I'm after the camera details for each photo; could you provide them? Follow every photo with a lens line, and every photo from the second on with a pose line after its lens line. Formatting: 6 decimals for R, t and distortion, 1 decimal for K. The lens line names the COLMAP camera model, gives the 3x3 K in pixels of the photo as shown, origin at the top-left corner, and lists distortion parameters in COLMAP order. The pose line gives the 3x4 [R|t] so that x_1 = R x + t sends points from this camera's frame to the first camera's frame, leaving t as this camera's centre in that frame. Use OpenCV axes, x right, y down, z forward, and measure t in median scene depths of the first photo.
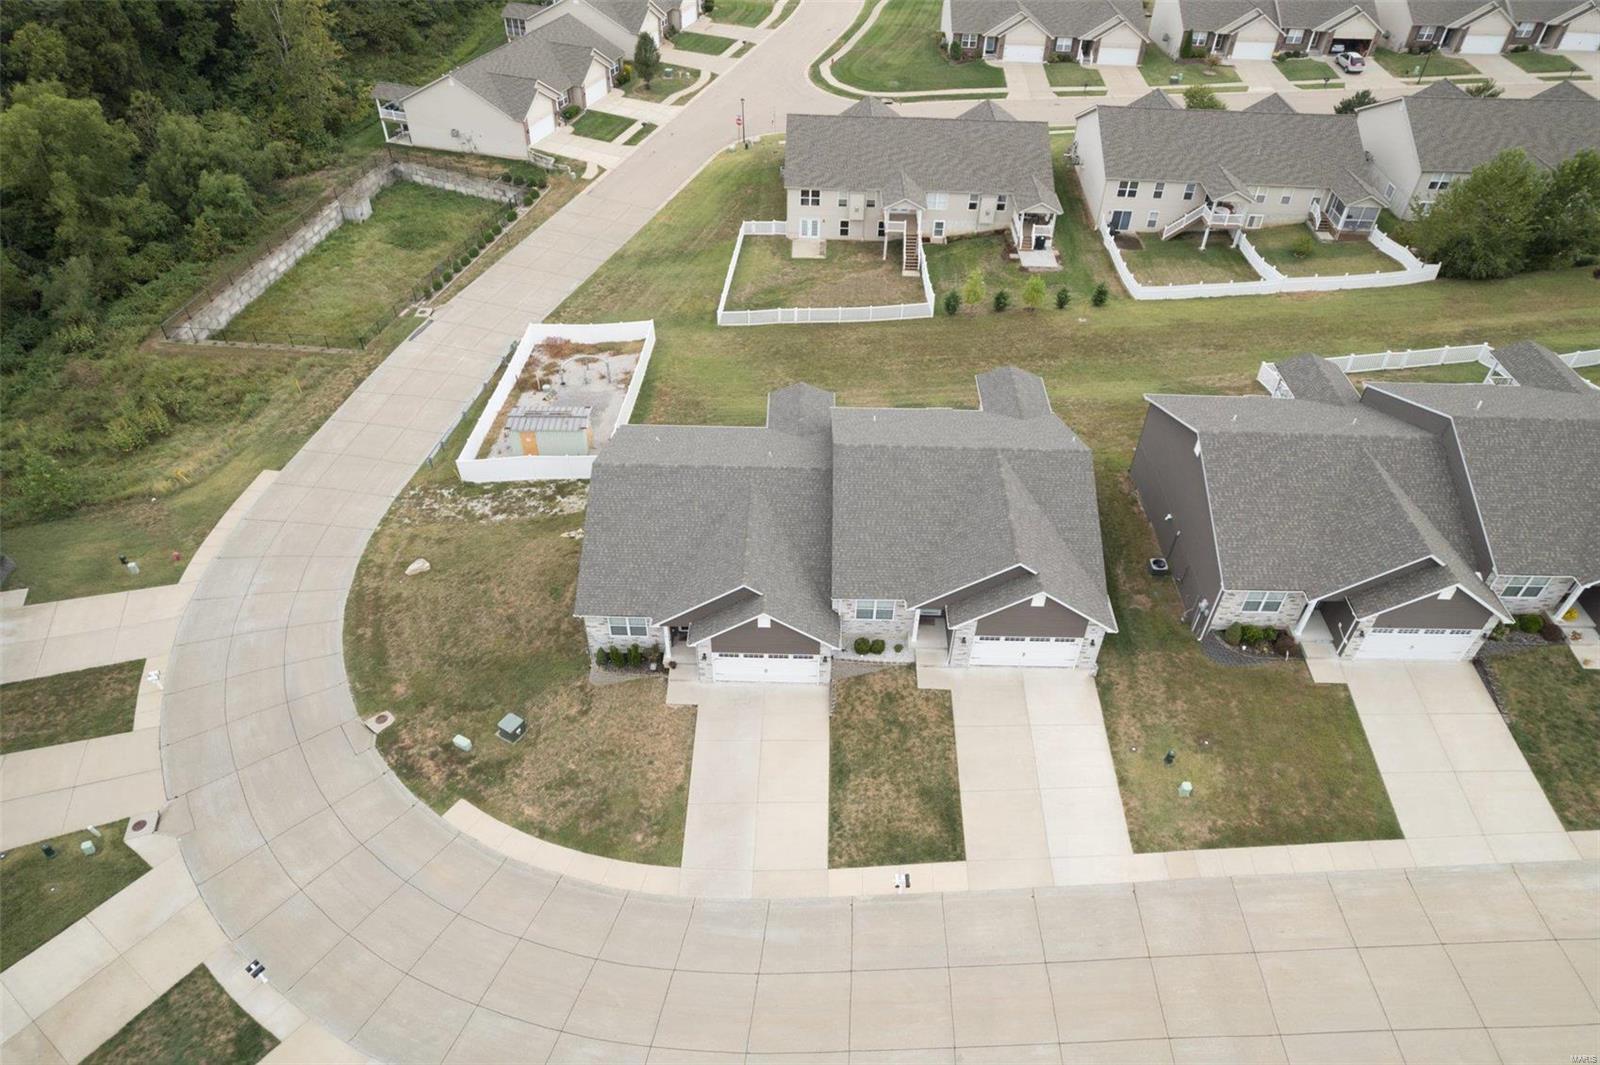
lens RADIAL K [[1034.5, 0, 811.7], [0, 1034.5, 532.0], [0, 0, 1]] dist [-0.085588, 0.078731]
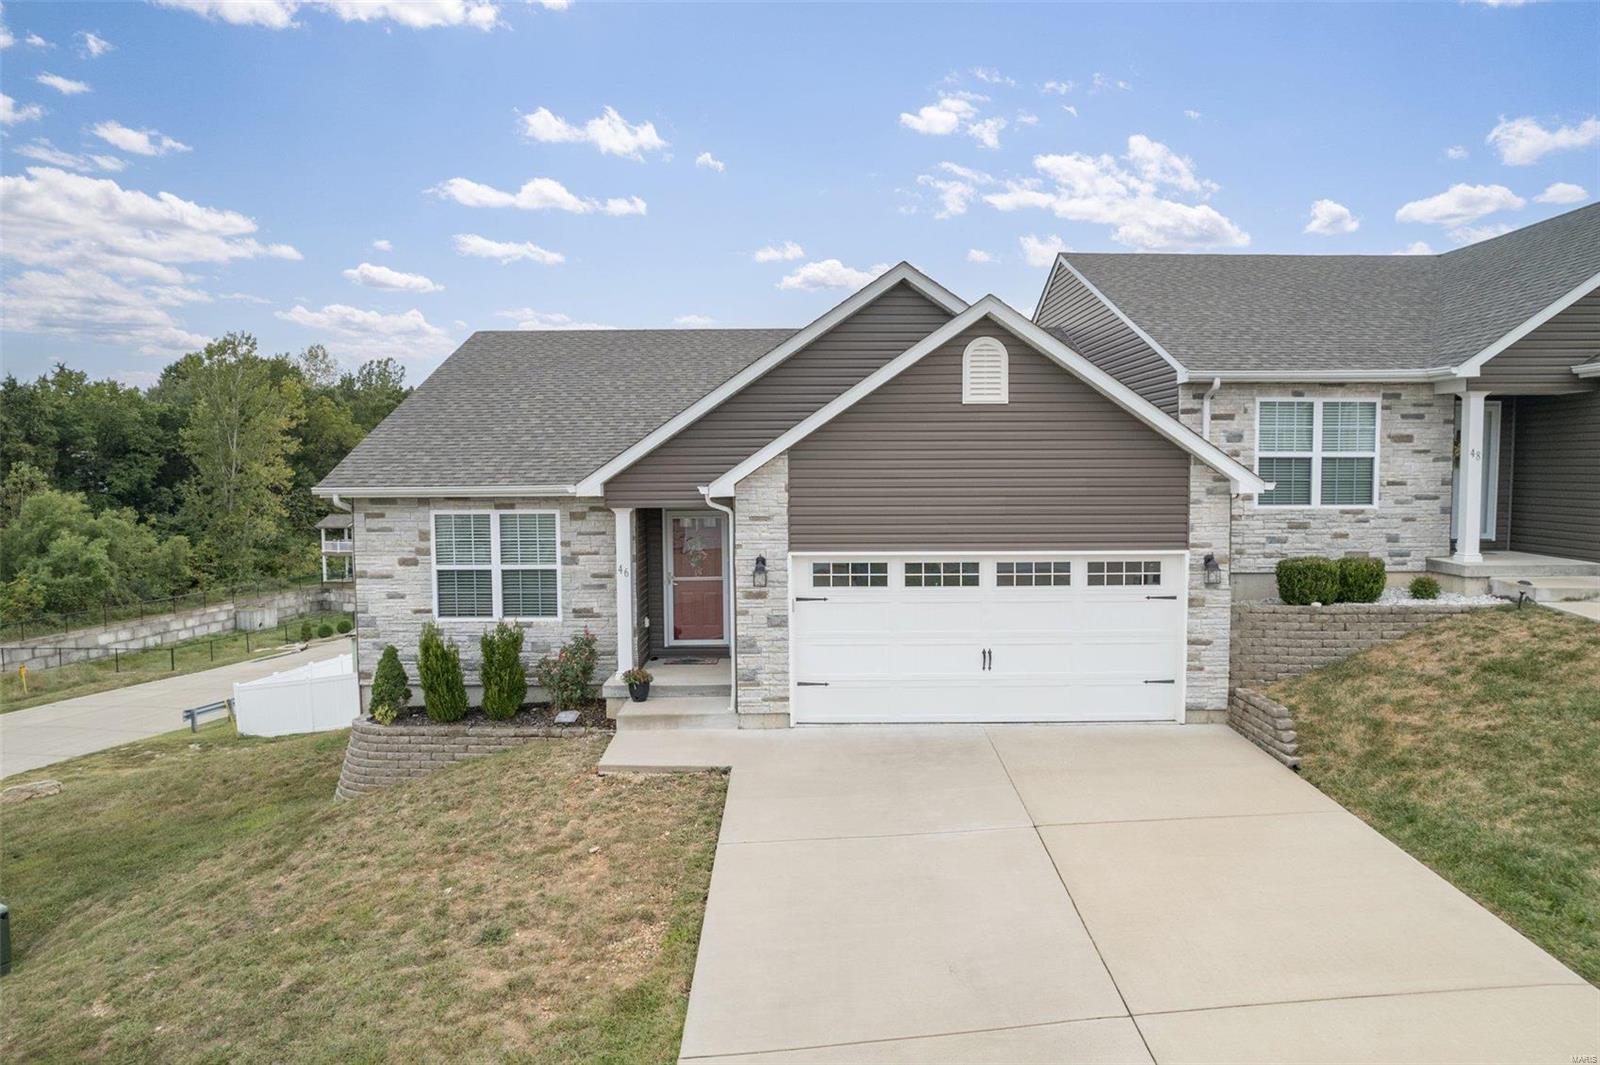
lens RADIAL K [[1057.5, 0, 816.7], [0, 1057.5, 534.2], [0, 0, 1]] dist [-0.093424, 0.090021]
pose [[0.999478, -0.025952, 0.019252, -0.059127], [0.032293, 0.781438, -0.623147, 0.175992], [0.001128, 0.623444, 0.781868, 0.486356]]
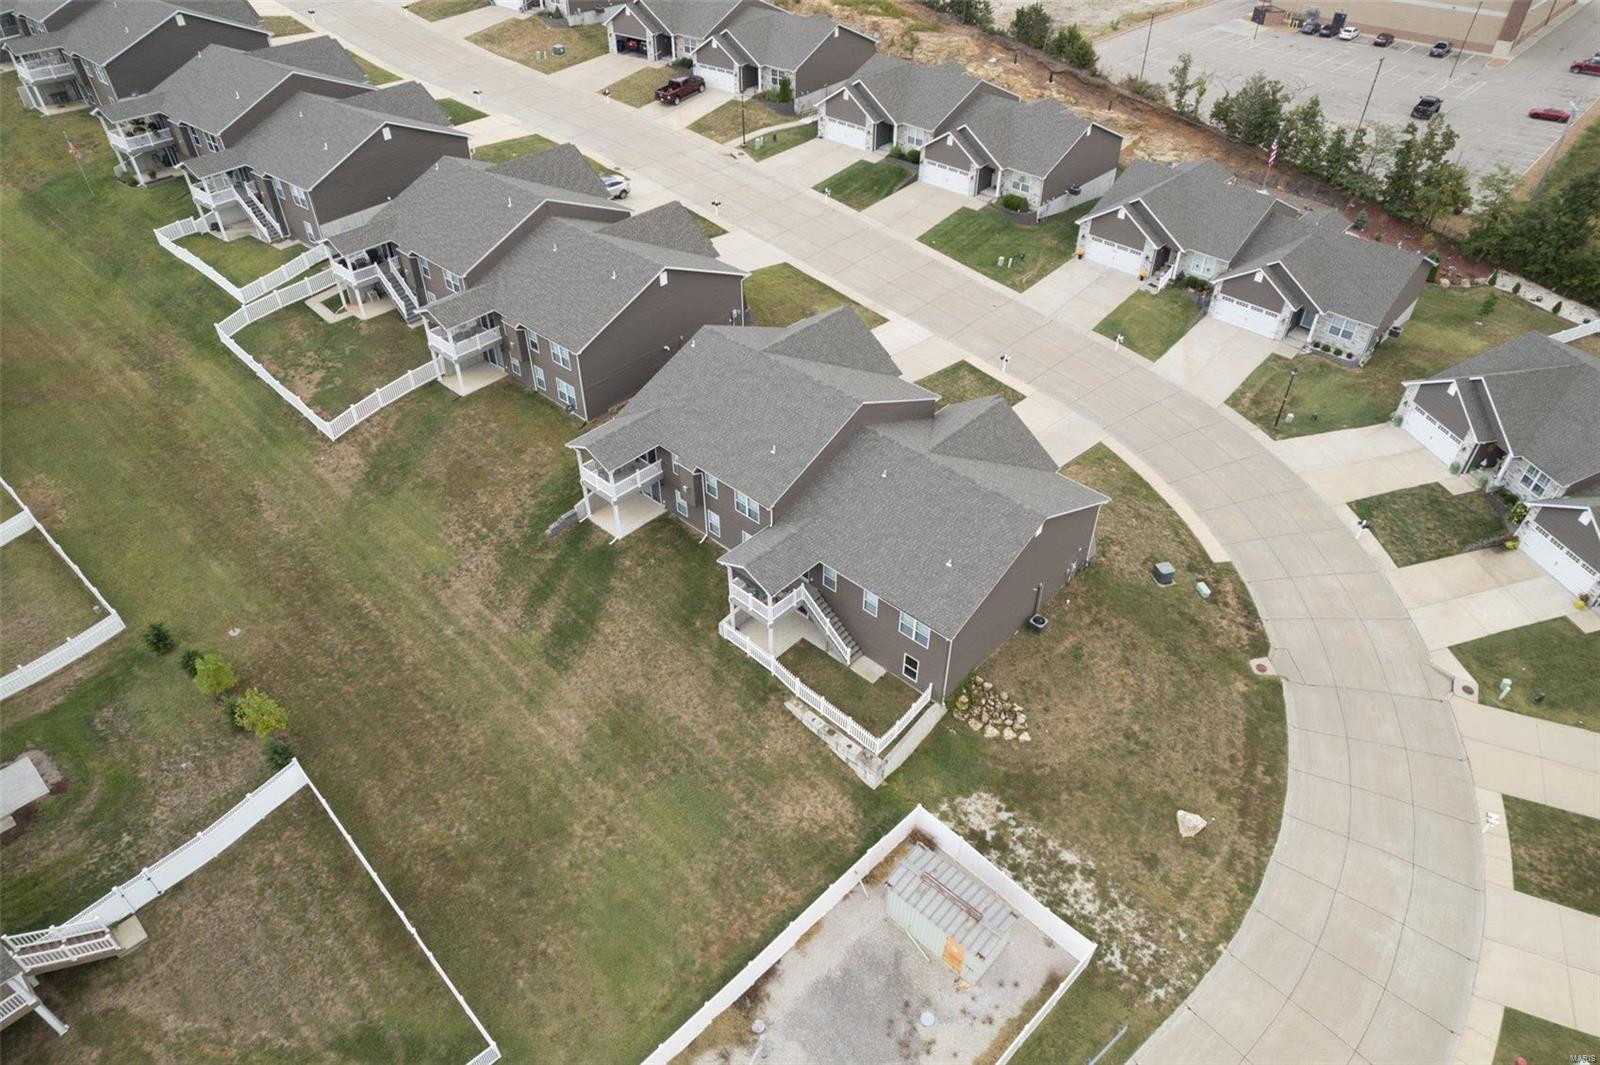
lens RADIAL K [[1034.5, 0, 811.7], [0, 1034.5, 532.0], [0, 0, 1]] dist [-0.085588, 0.078731]
pose [[-0.745869, -0.448311, 0.492643, -0.363352], [0.422863, 0.252755, 0.870231, -0.691370], [-0.514652, 0.857399, 0.001052, 0.760295]]
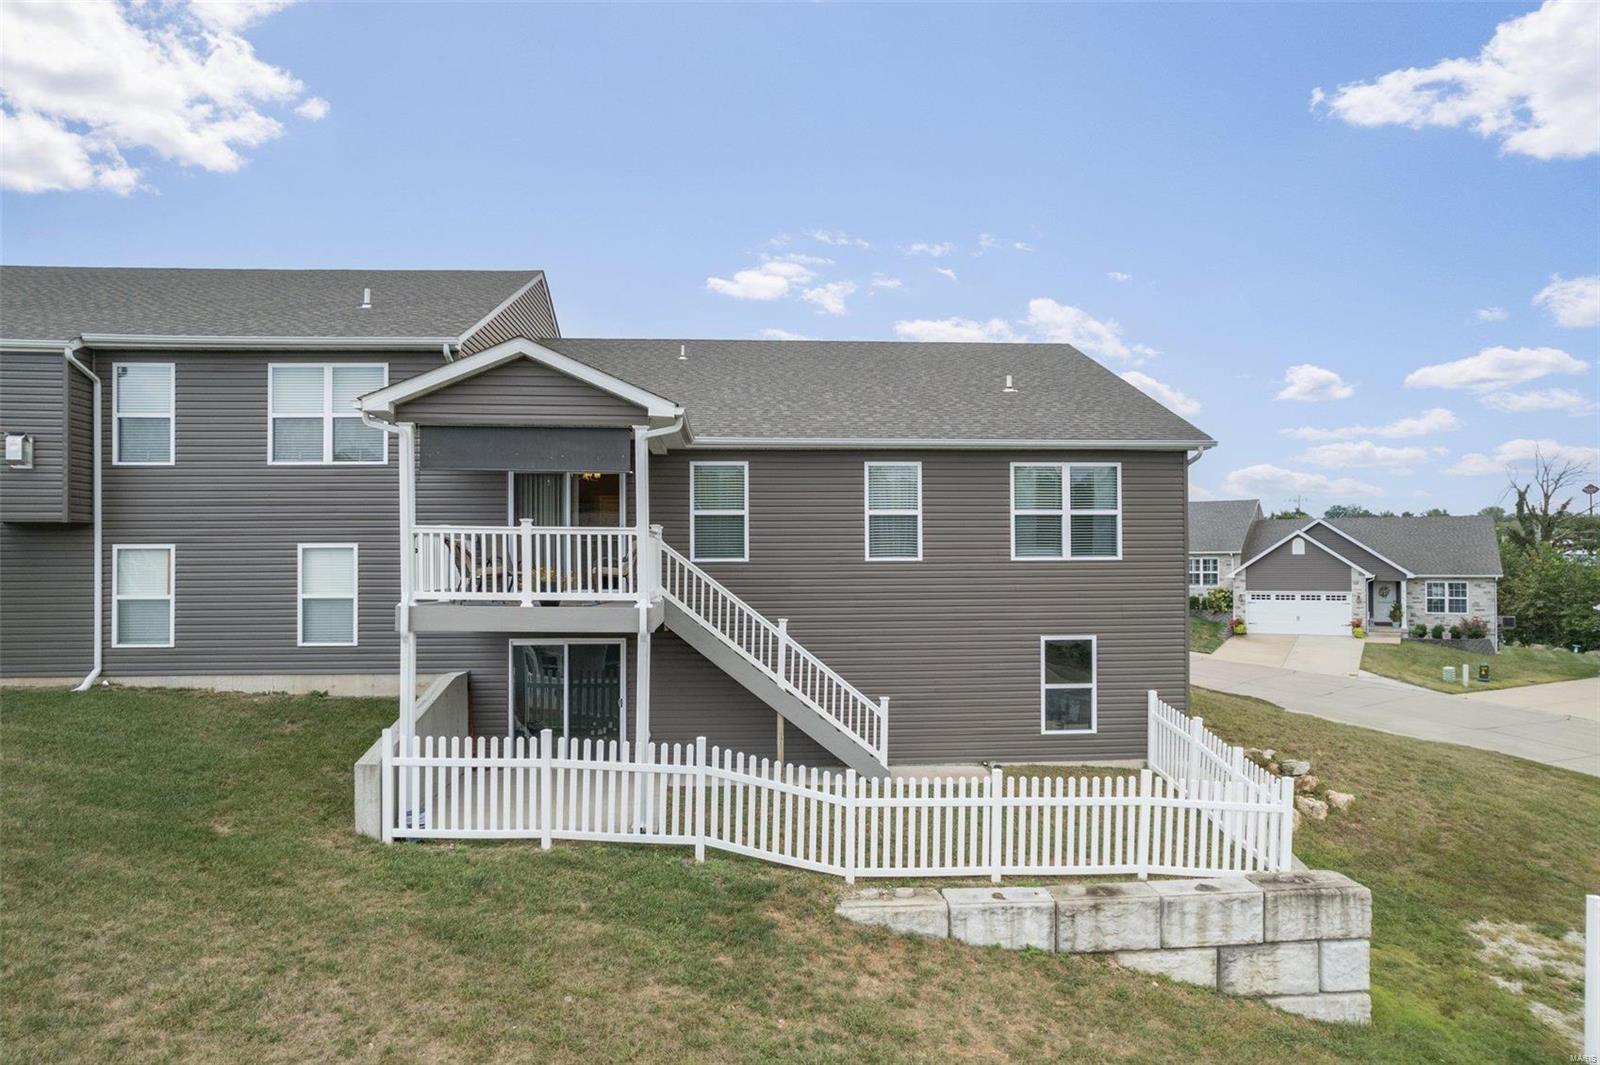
lens RADIAL K [[1057.5, 0, 816.7], [0, 1057.5, 534.2], [0, 0, 1]] dist [-0.093424, 0.090021]
pose [[-0.996112, -0.019003, -0.086022, -0.040297], [-0.070310, 0.759812, 0.646330, -0.203092], [0.053078, 0.649865, -0.758194, 0.949869]]
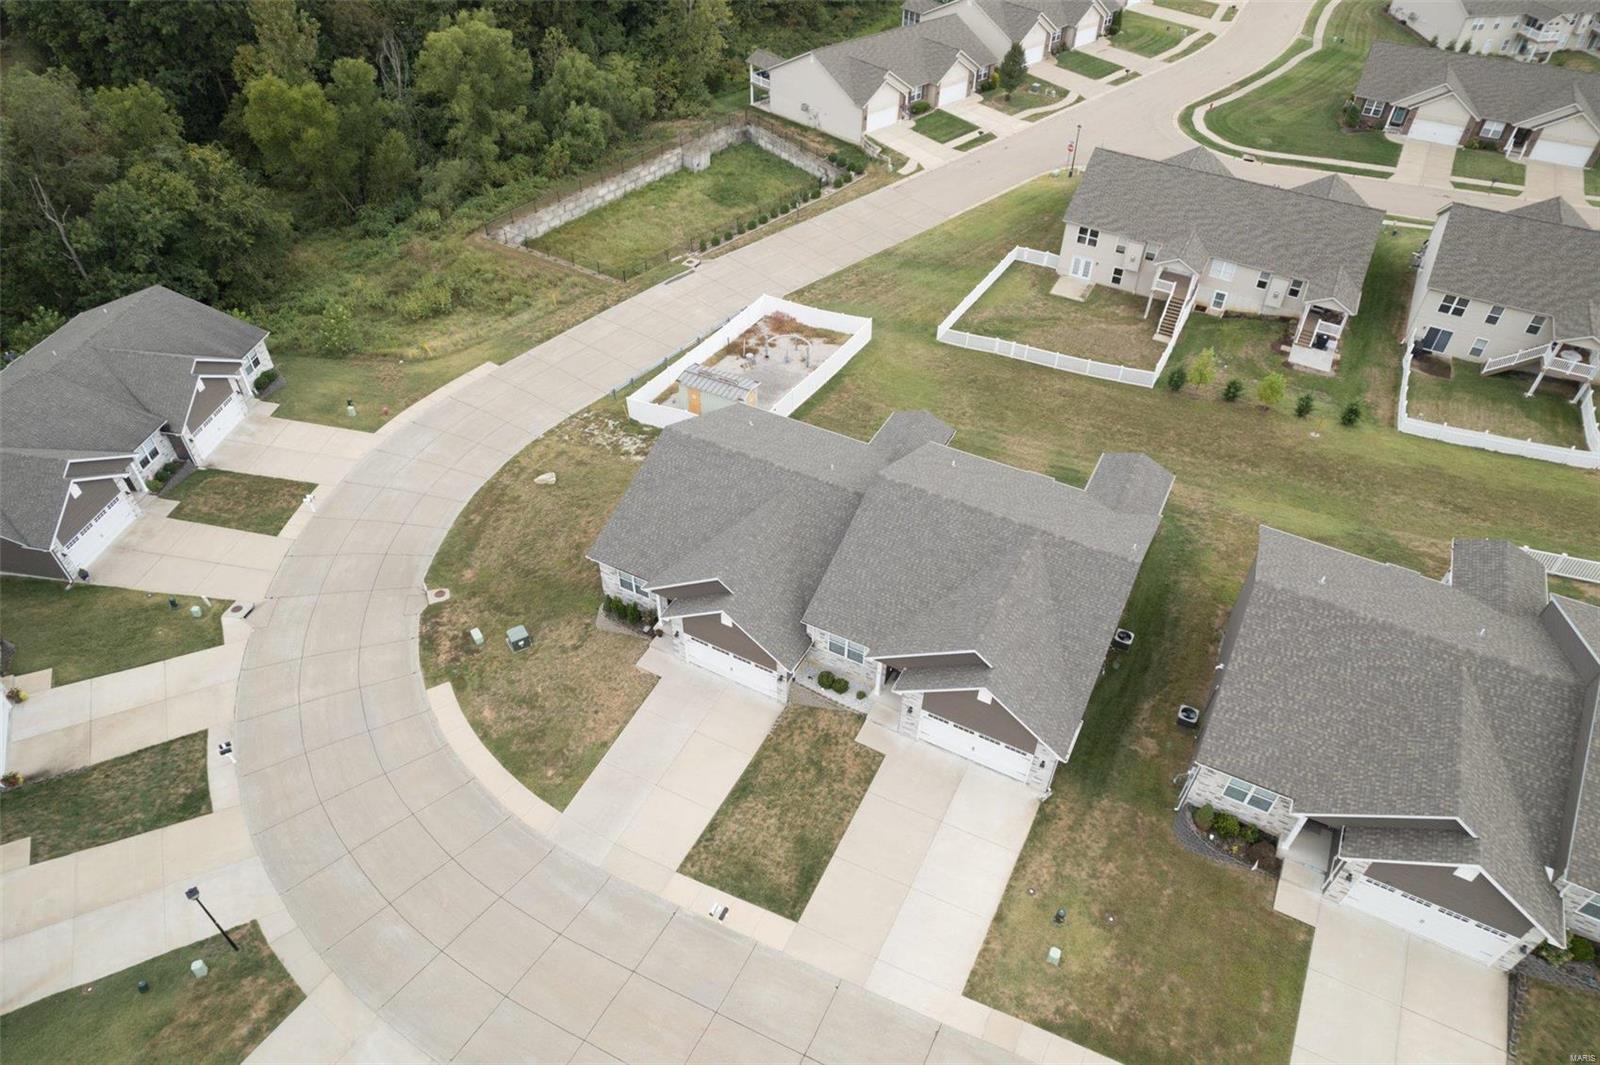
lens RADIAL K [[1034.5, 0, 811.7], [0, 1034.5, 532.0], [0, 0, 1]] dist [-0.085588, 0.078731]
pose [[0.892686, 0.302704, -0.333890, 0.202342], [-0.304484, 0.951288, 0.048369, -0.040823], [0.332268, 0.058486, 0.941370, 0.048084]]
